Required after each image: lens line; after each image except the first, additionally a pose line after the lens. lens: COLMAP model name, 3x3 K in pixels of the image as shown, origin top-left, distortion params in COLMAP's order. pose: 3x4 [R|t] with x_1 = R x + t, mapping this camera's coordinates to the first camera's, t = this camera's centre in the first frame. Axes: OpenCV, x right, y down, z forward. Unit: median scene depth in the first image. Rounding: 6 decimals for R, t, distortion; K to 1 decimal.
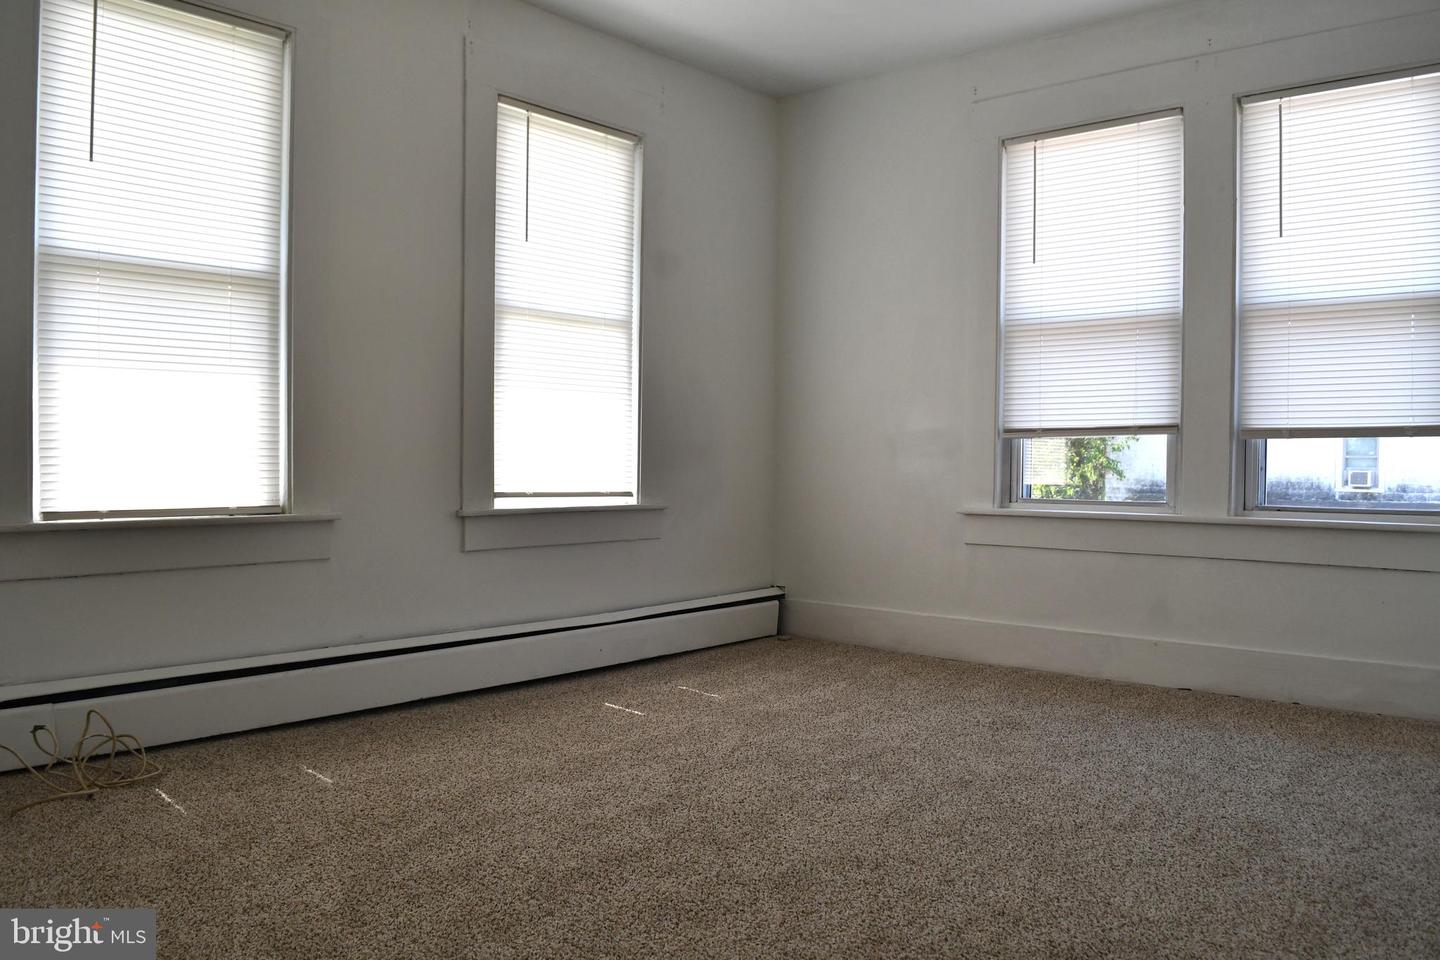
lens RADIAL K [[1112.9, 0, 711.2], [0, 1112.9, 483.3], [0, 0, 1]] dist [-0.085241, -0.006978]
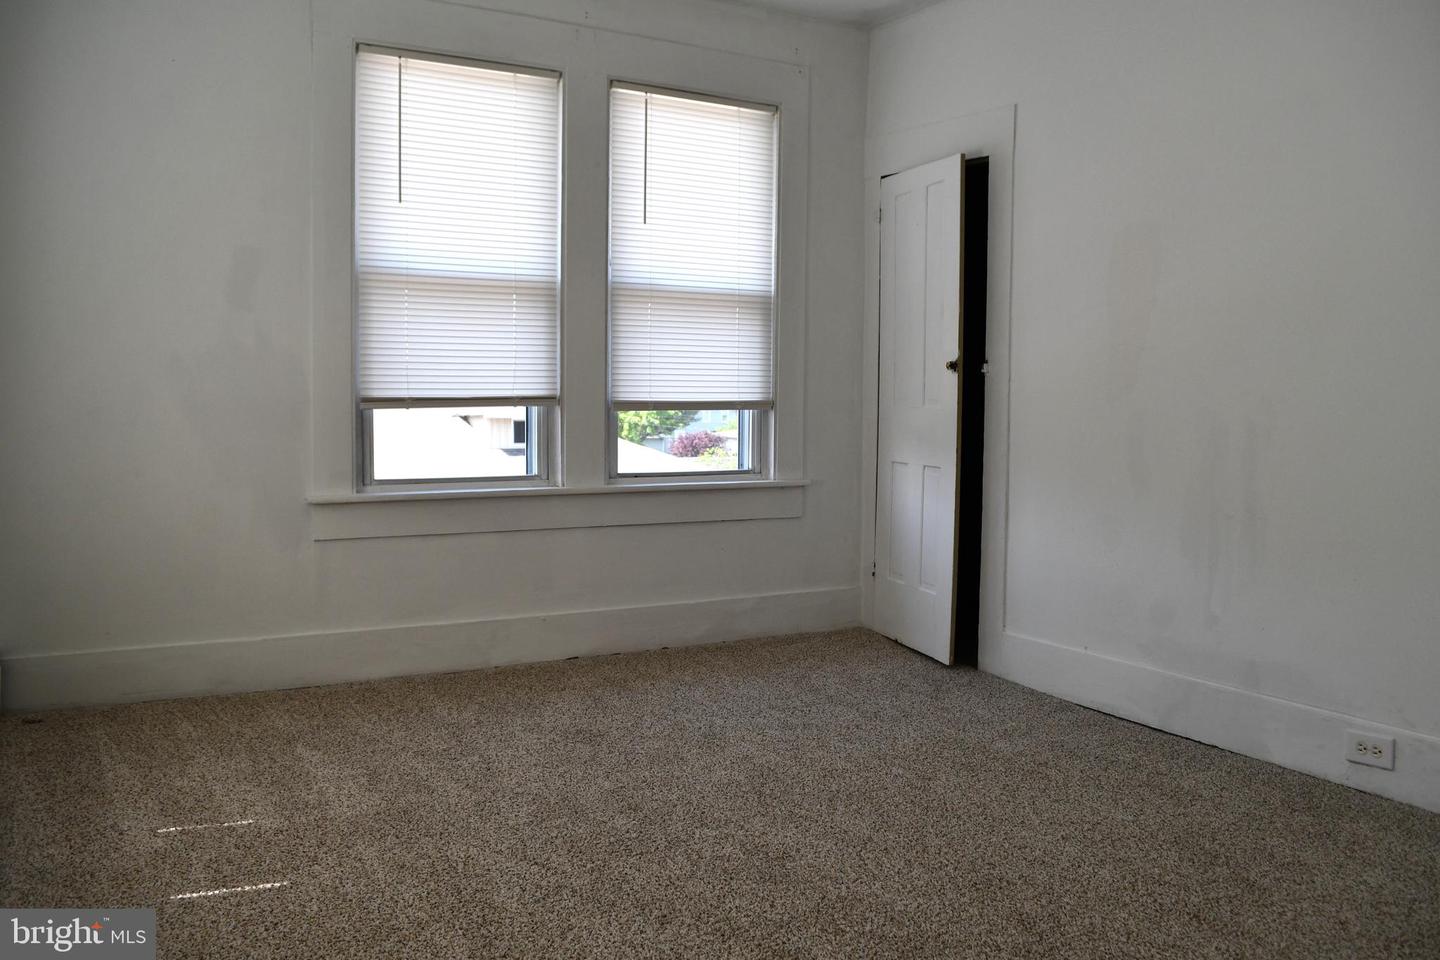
lens RADIAL K [[1112.9, 0, 711.2], [0, 1112.9, 483.3], [0, 0, 1]] dist [-0.085241, -0.006978]
pose [[0.338775, -0.071383, 0.938156, -0.474506], [0.016388, 0.997414, 0.069974, -0.043177], [-0.940725, -0.008331, 0.339069, 0.529922]]
